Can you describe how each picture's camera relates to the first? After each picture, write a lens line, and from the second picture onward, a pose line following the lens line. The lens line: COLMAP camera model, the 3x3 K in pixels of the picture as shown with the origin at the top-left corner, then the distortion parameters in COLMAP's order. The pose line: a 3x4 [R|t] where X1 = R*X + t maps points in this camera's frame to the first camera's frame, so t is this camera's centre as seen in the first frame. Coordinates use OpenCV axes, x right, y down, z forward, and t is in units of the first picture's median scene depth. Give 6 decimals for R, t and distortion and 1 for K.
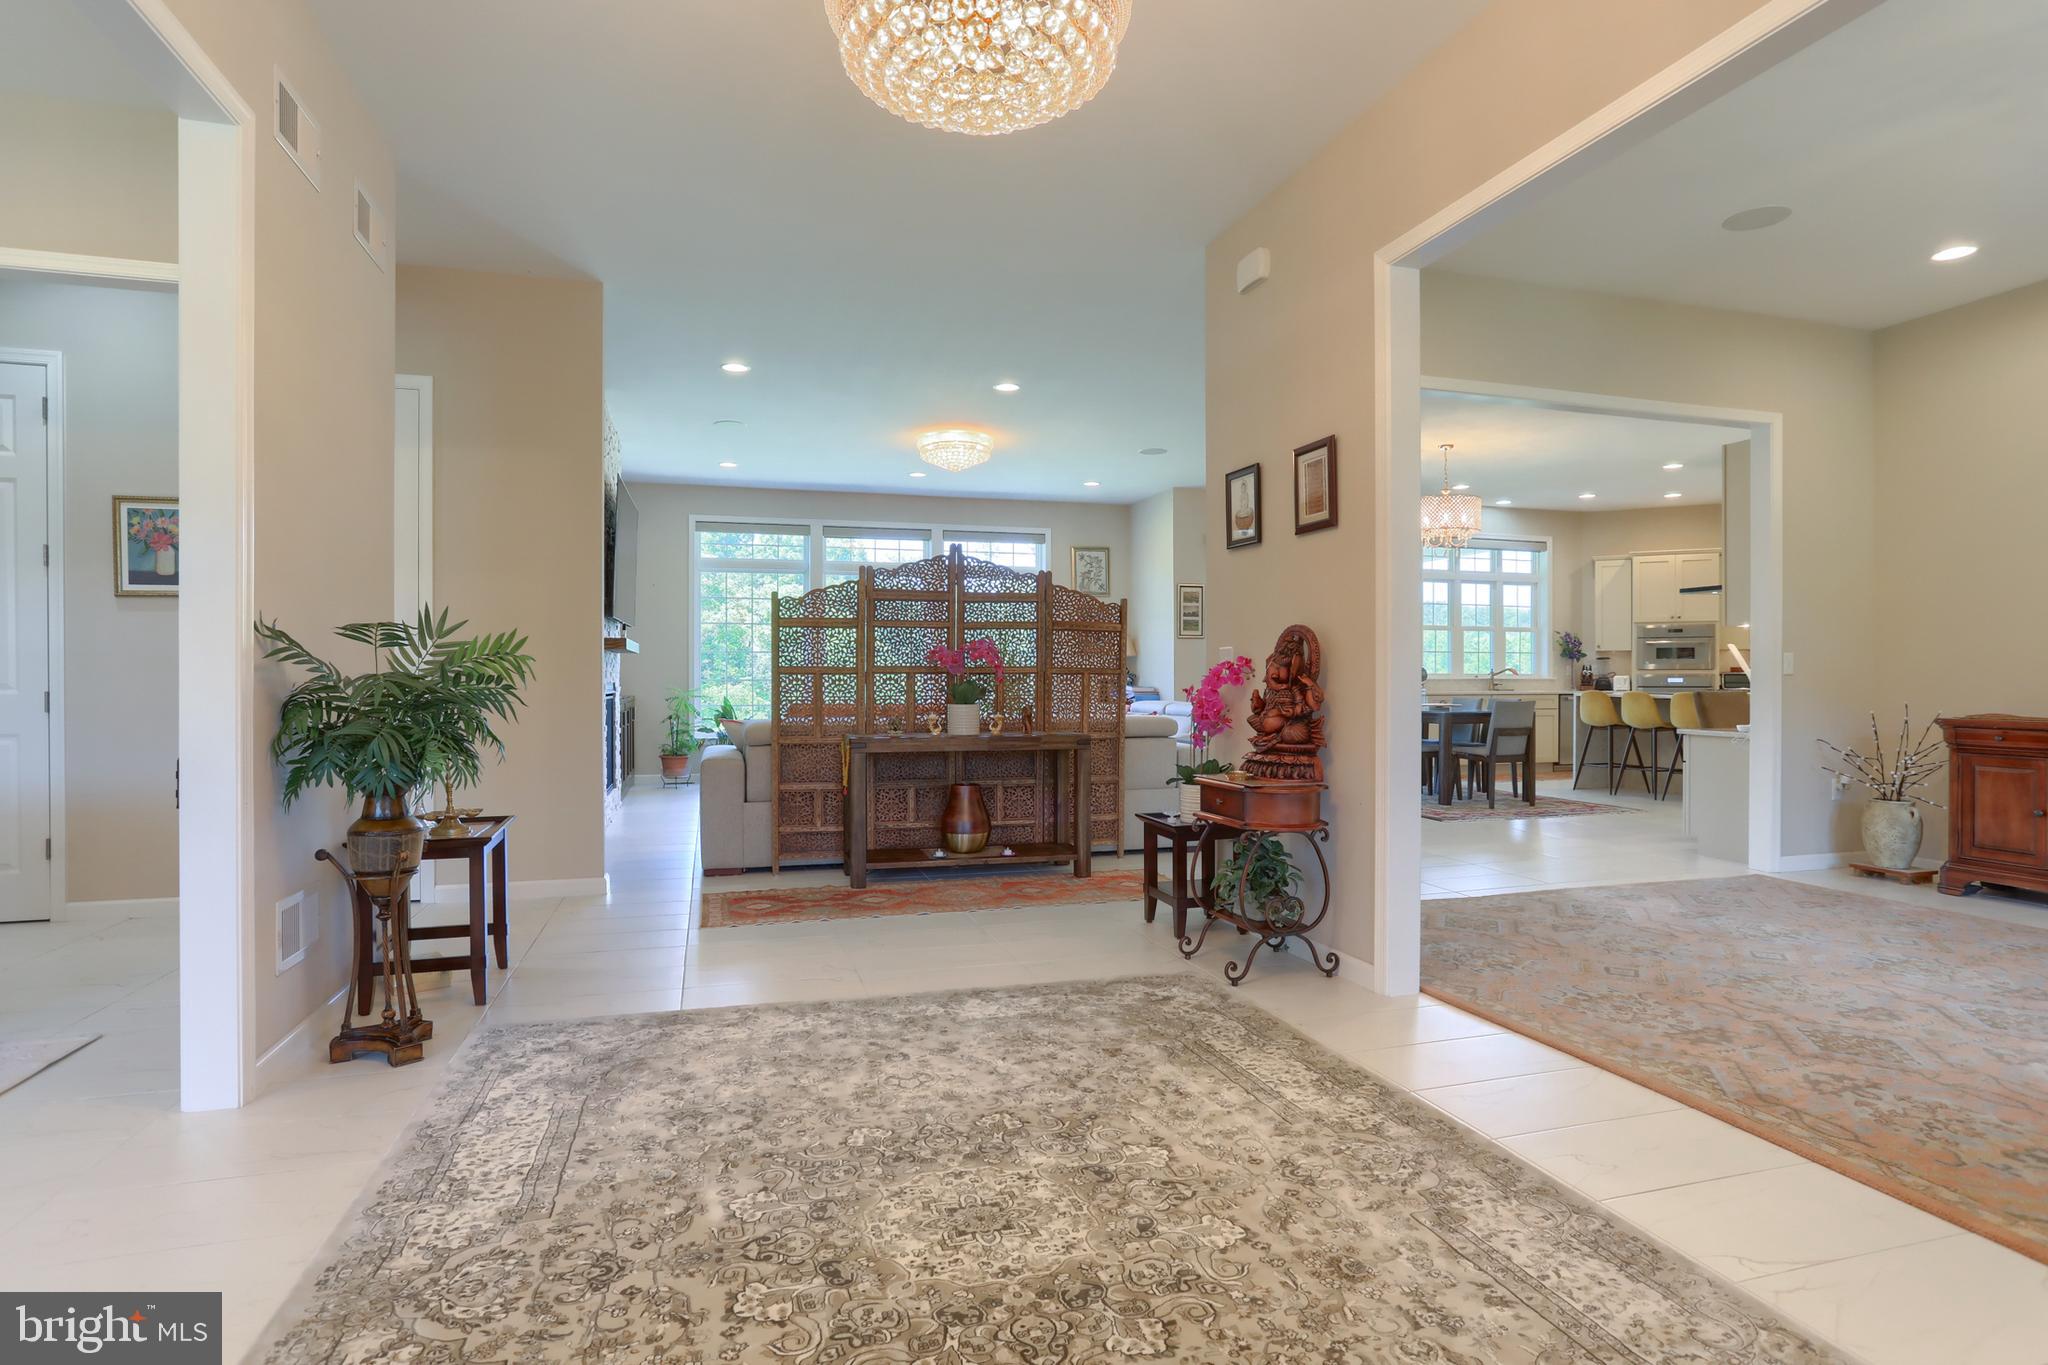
lens RADIAL K [[1062.5, 0, 1024.1], [0, 1062.5, 675.6], [0, 0, 1]] dist [-0.049976, 0.021496]
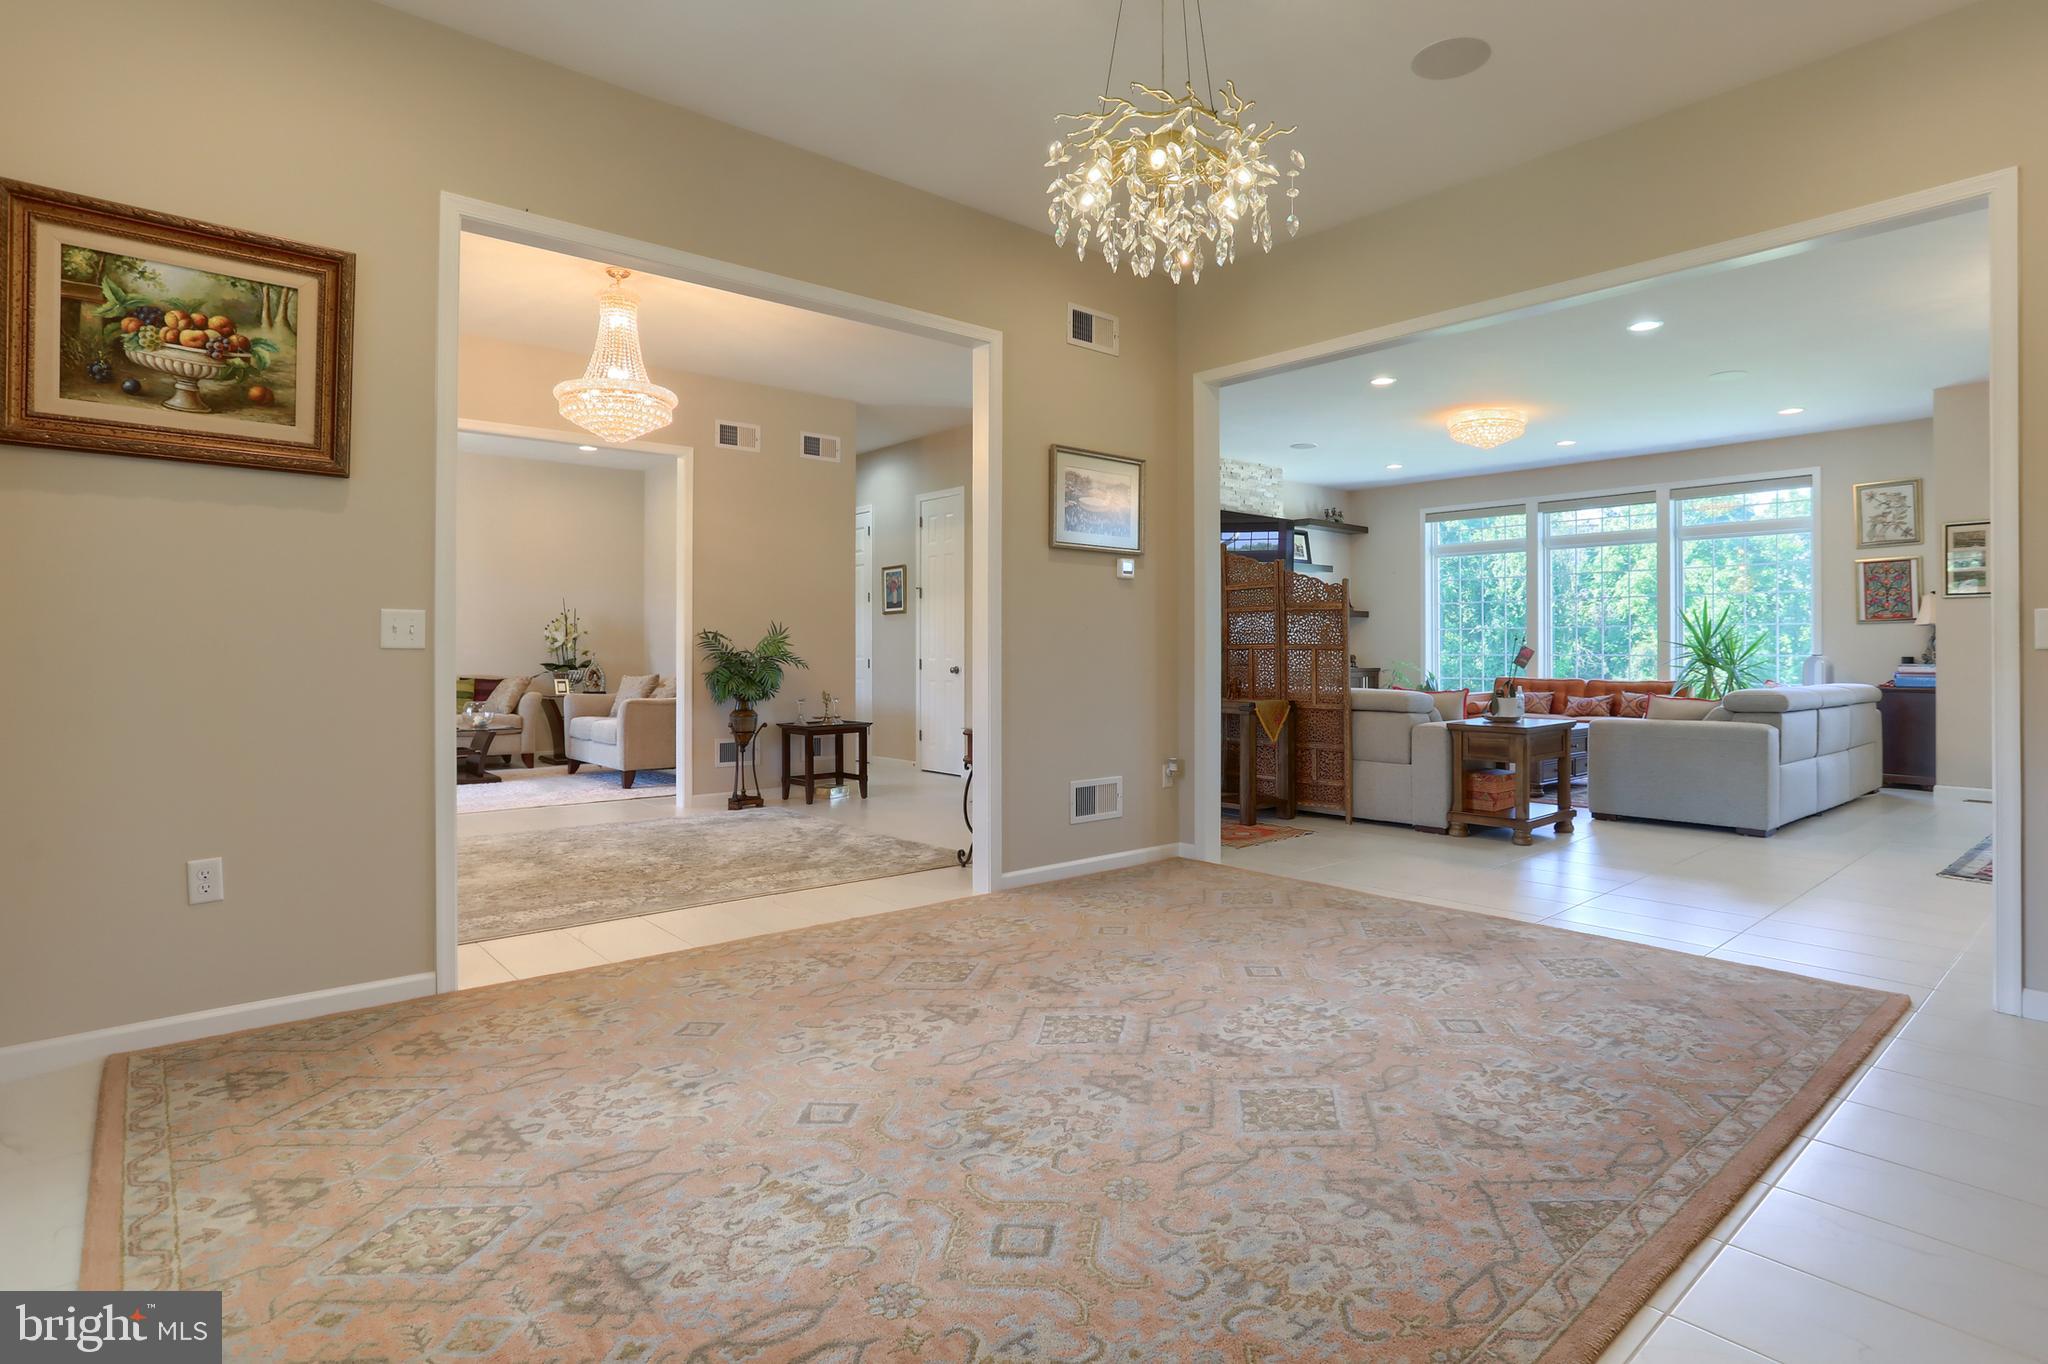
lens RADIAL K [[1033.3, 0, 1059.9], [0, 1033.3, 659.4], [0, 0, 1]] dist [-0.032262, 0.006076]
pose [[0.451893, 0.005073, -0.892058, 0.442847], [0.002375, 0.999973, 0.006889, 0.000088], [0.892069, -0.005232, 0.451869, 0.142592]]
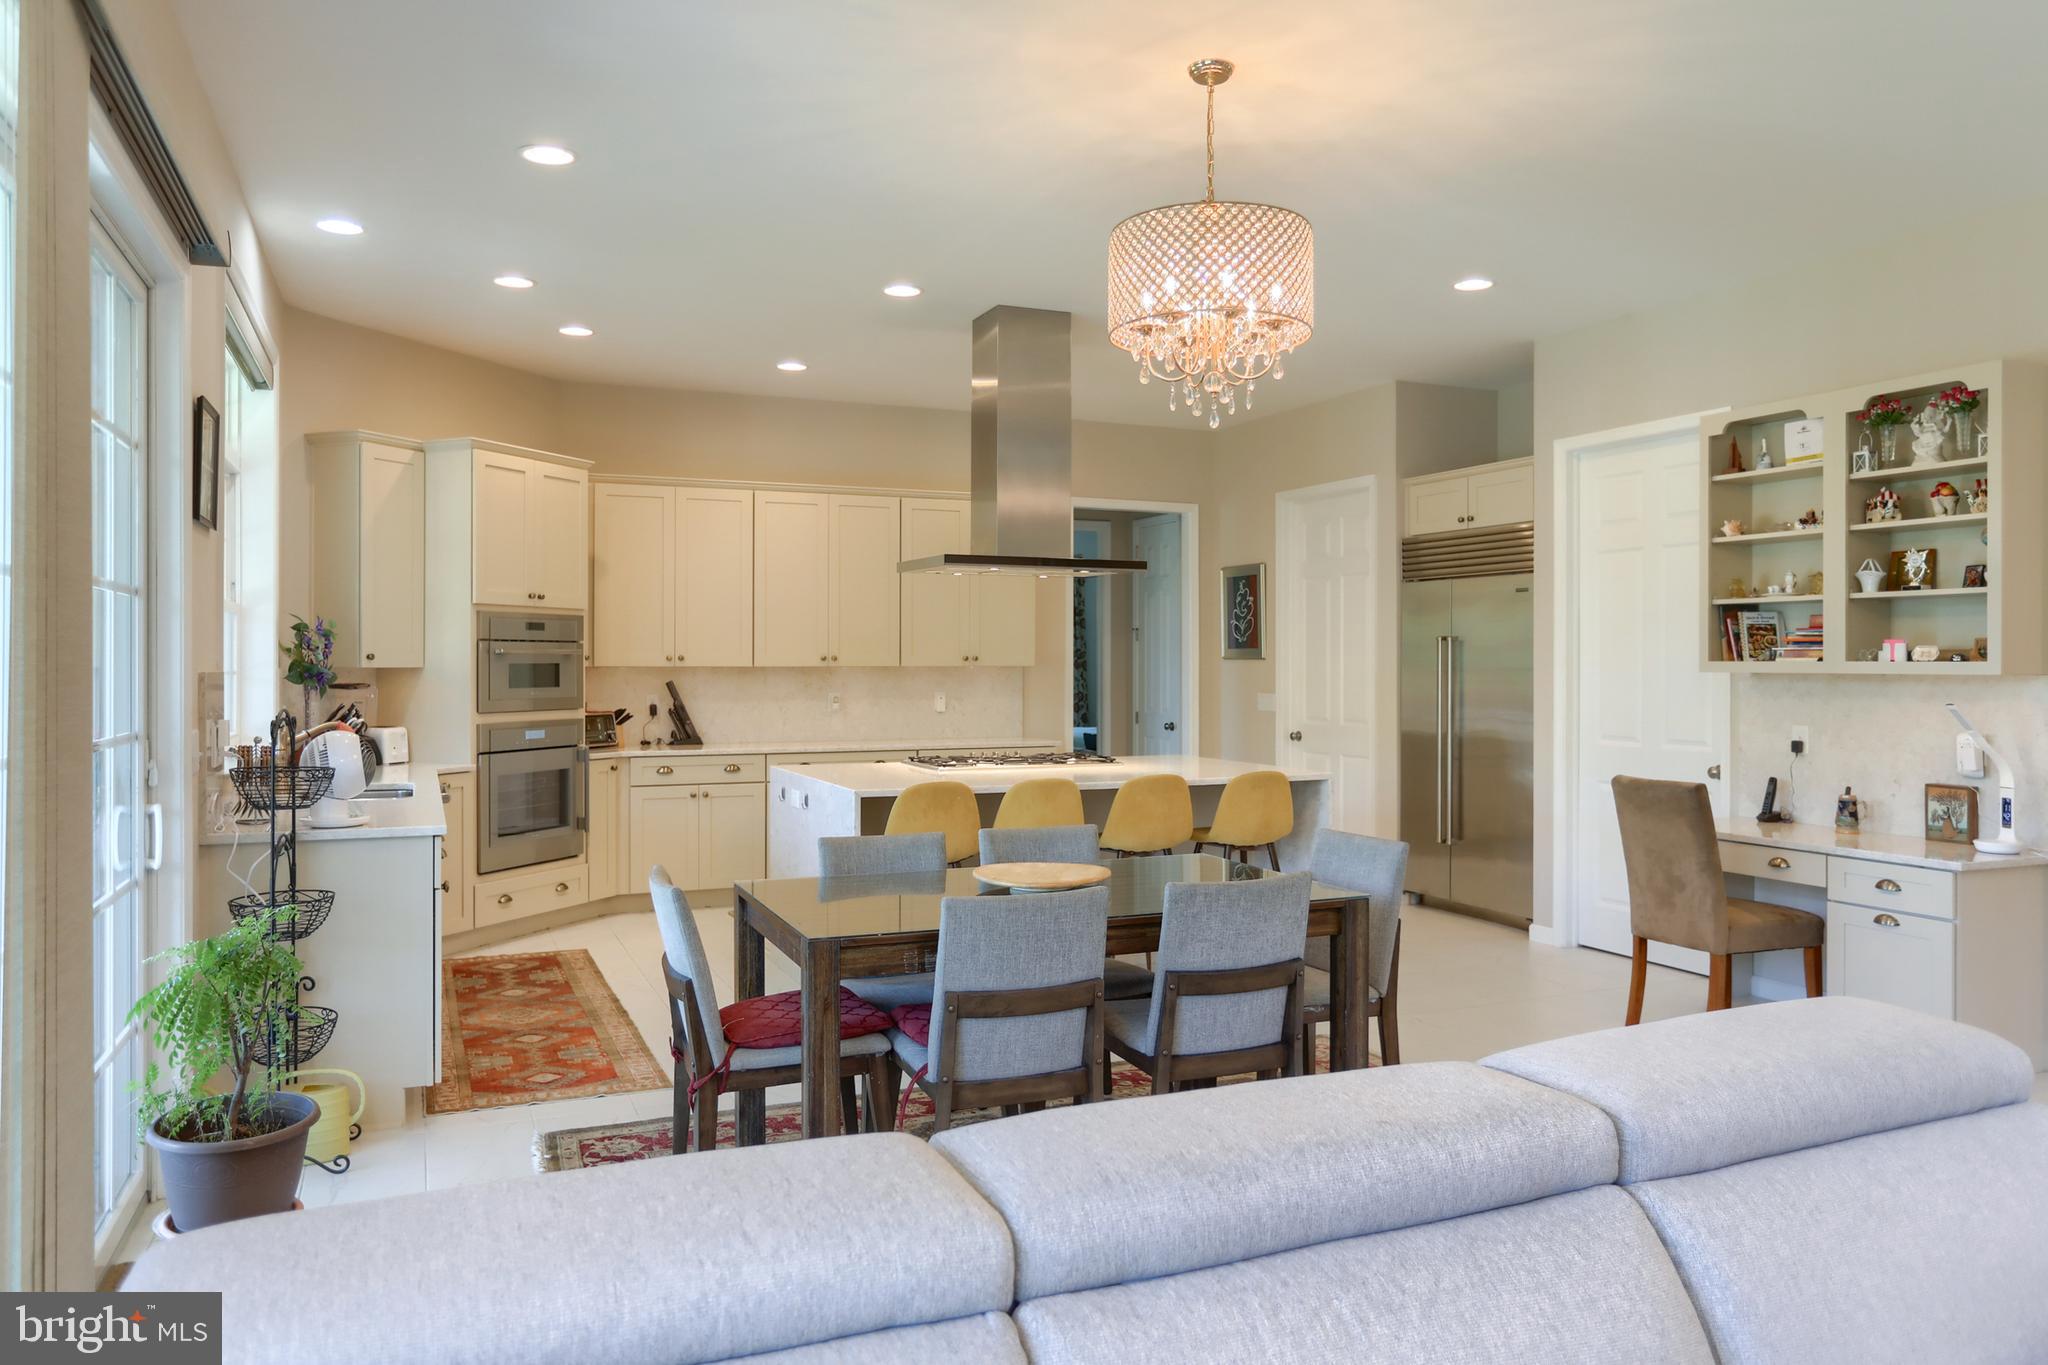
lens RADIAL K [[1423.4, 0, 1036.0], [0, 1423.4, 664.7], [0, 0, 1]] dist [-0.019541, -0.003823]
pose [[-0.153065, -0.002962, 0.988212, -0.015696], [-0.002231, 0.999994, 0.002652, -0.026634], [-0.988214, -0.001799, -0.153071, 0.819733]]
